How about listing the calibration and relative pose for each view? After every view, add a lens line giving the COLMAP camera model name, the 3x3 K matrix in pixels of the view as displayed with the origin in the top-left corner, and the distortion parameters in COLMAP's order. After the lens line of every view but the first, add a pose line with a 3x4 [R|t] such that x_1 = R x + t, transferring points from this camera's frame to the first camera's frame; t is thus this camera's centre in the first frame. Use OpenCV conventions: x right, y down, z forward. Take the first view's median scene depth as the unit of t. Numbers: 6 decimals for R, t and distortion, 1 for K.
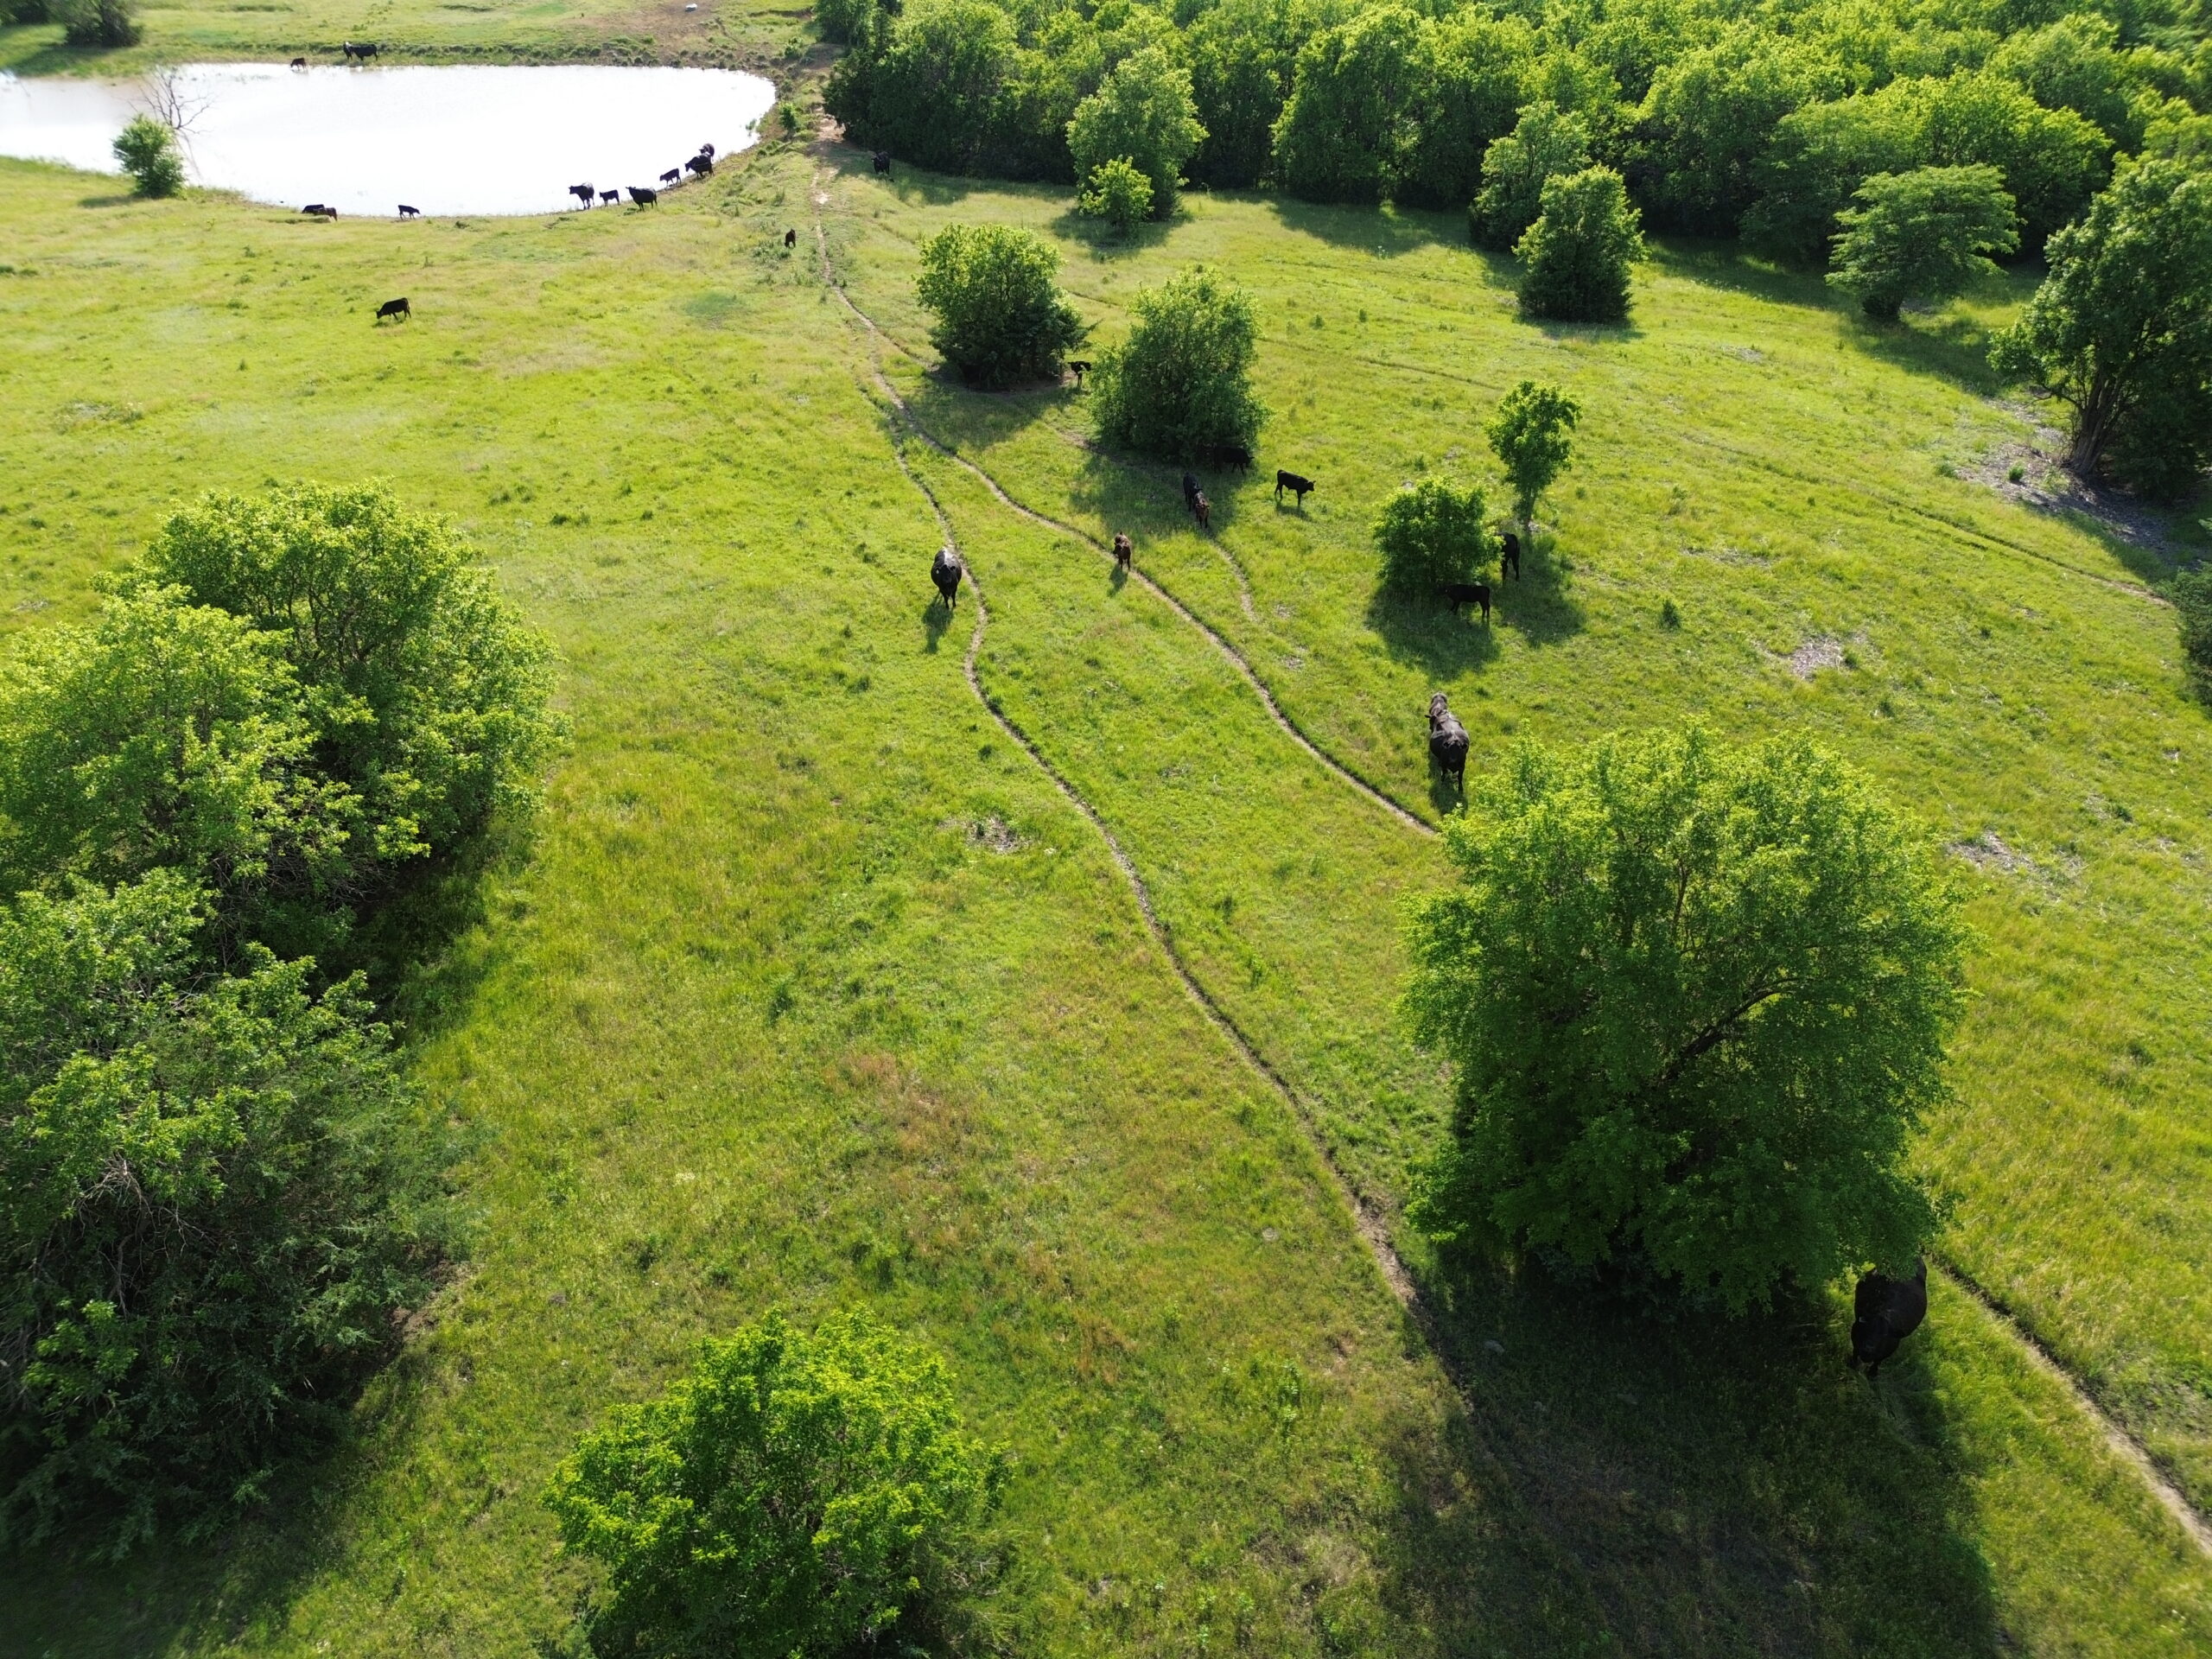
lens RADIAL K [[1495.1, 0, 1106.0], [0, 1495.1, 829.5], [0, 0, 1]] dist [0.047662, -0.049401]
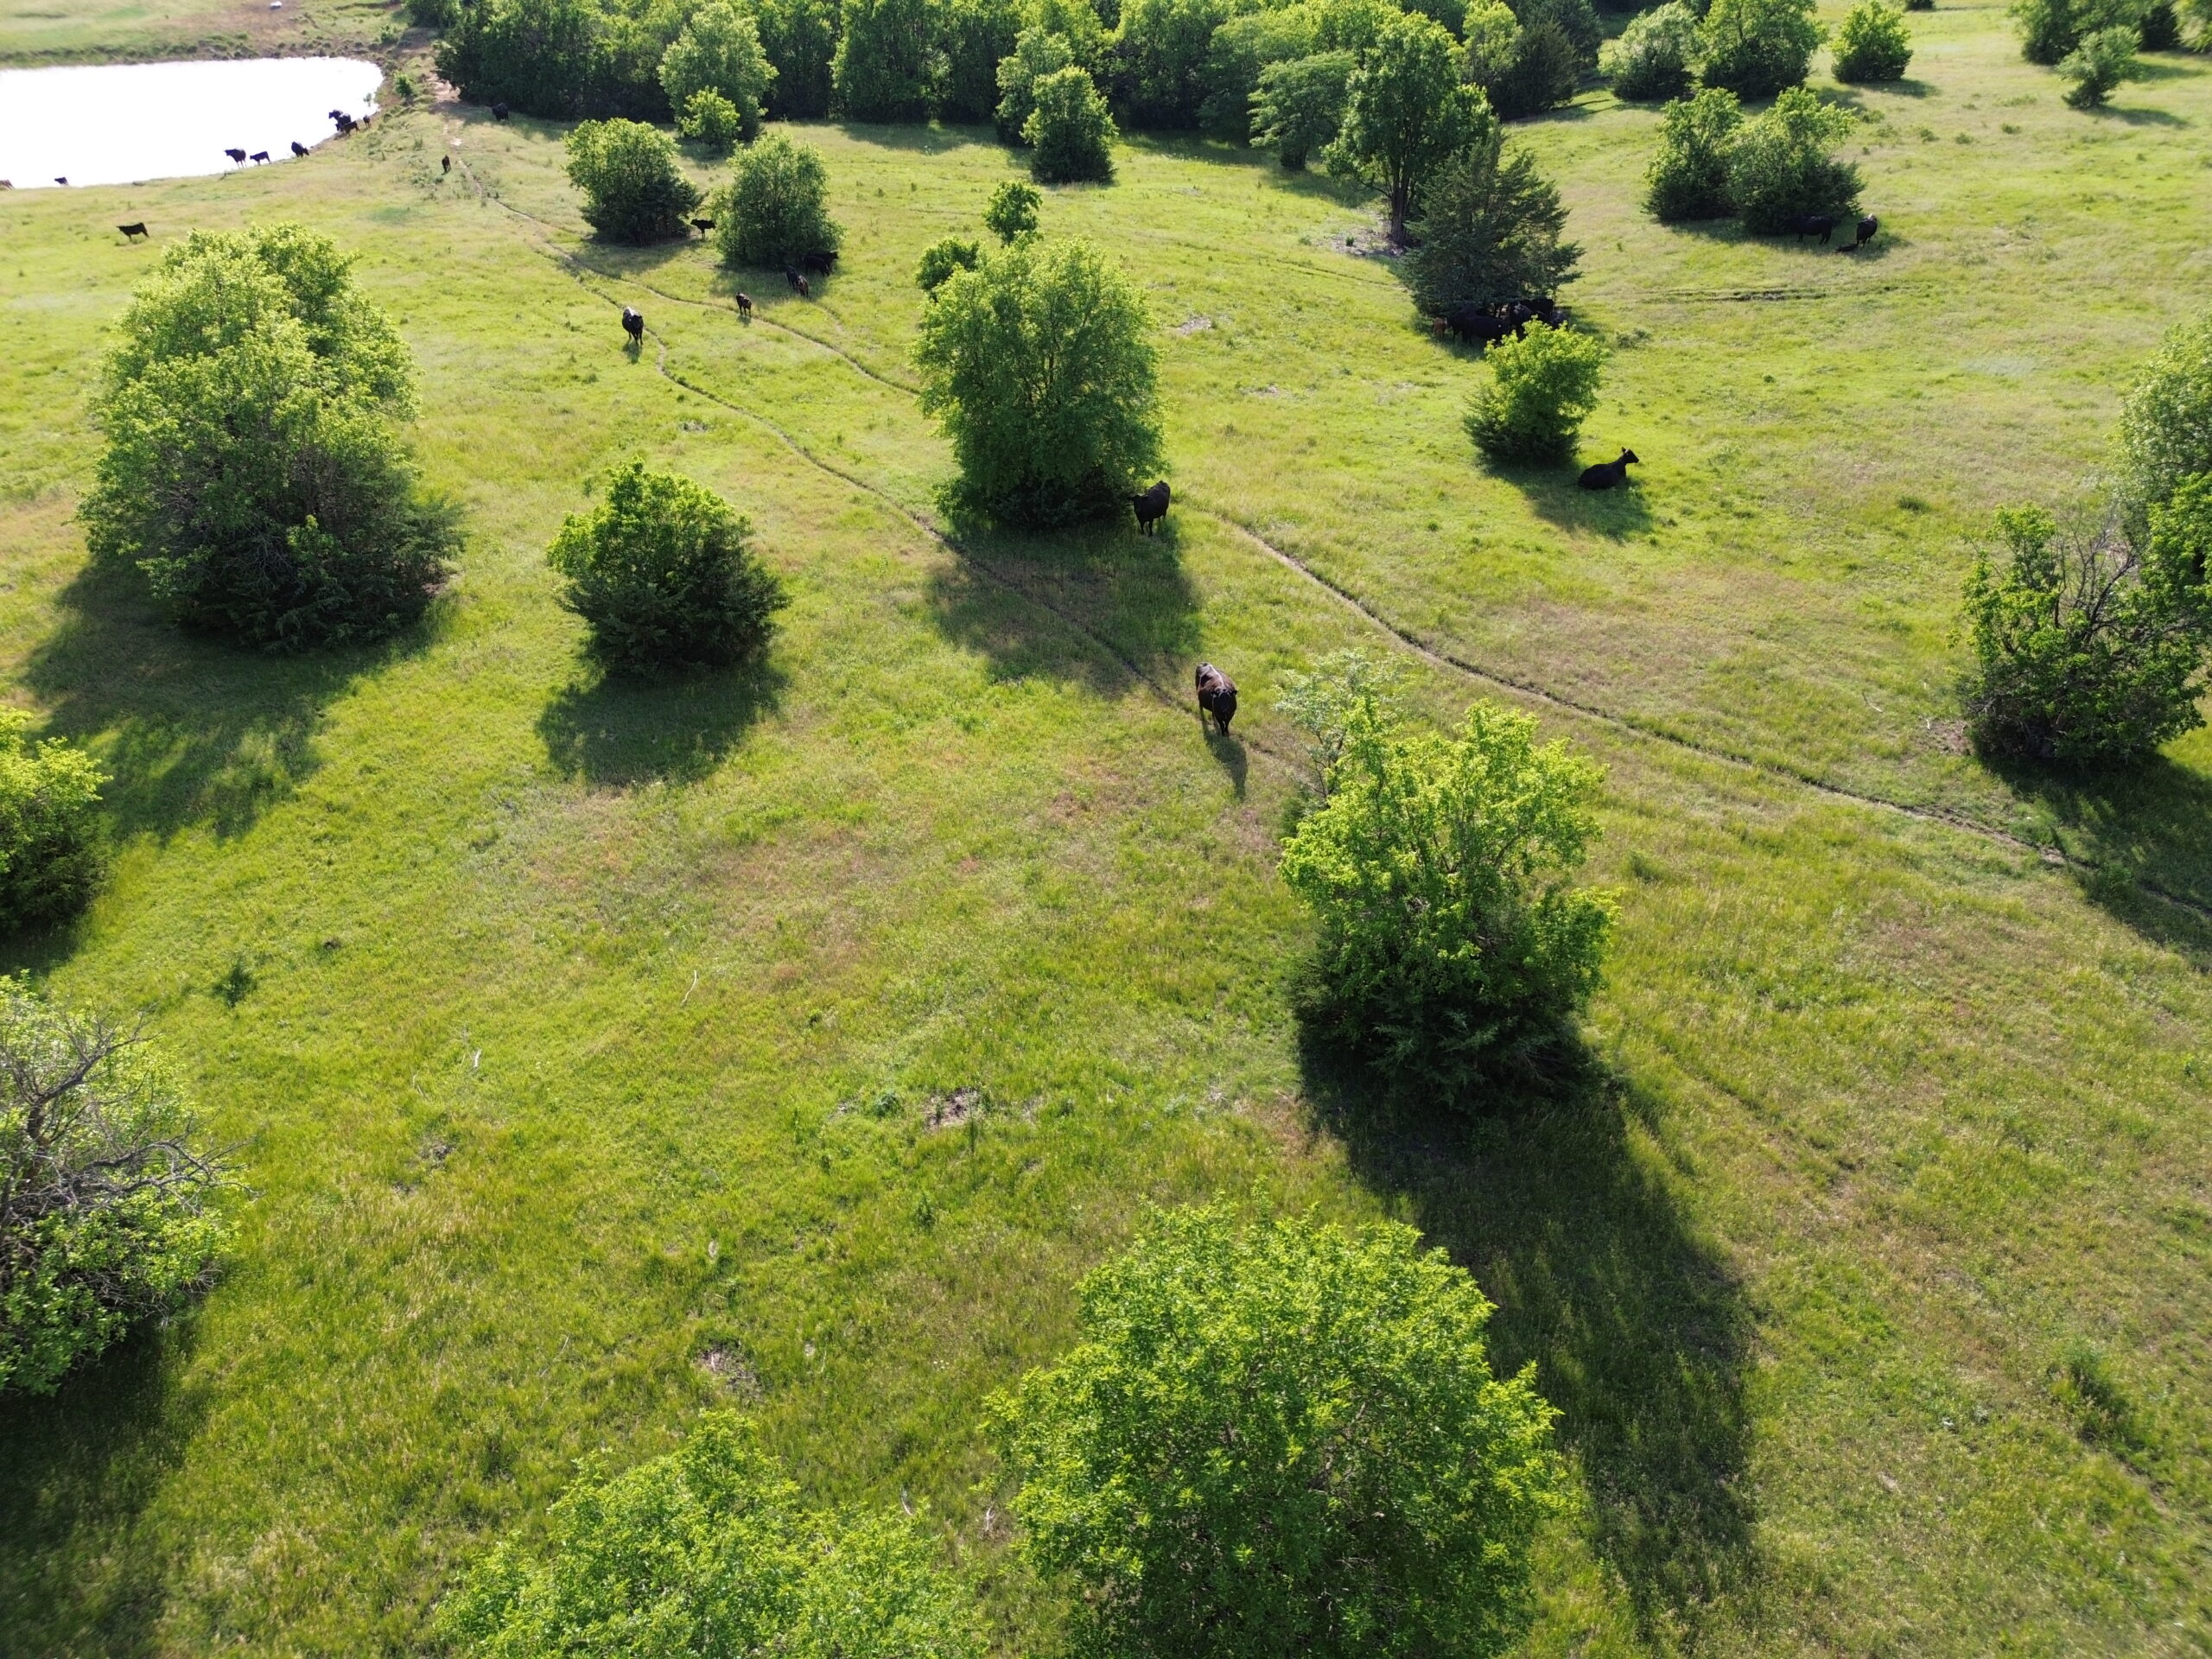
lens RADIAL K [[1495.1, 0, 1106.0], [0, 1495.1, 829.5], [0, 0, 1]] dist [0.047662, -0.049401]
pose [[0.968151, -0.159161, 0.193266, -0.009890], [0.158413, 0.987182, 0.019422, 0.180469], [-0.193880, 0.011812, 0.980954, -0.271096]]
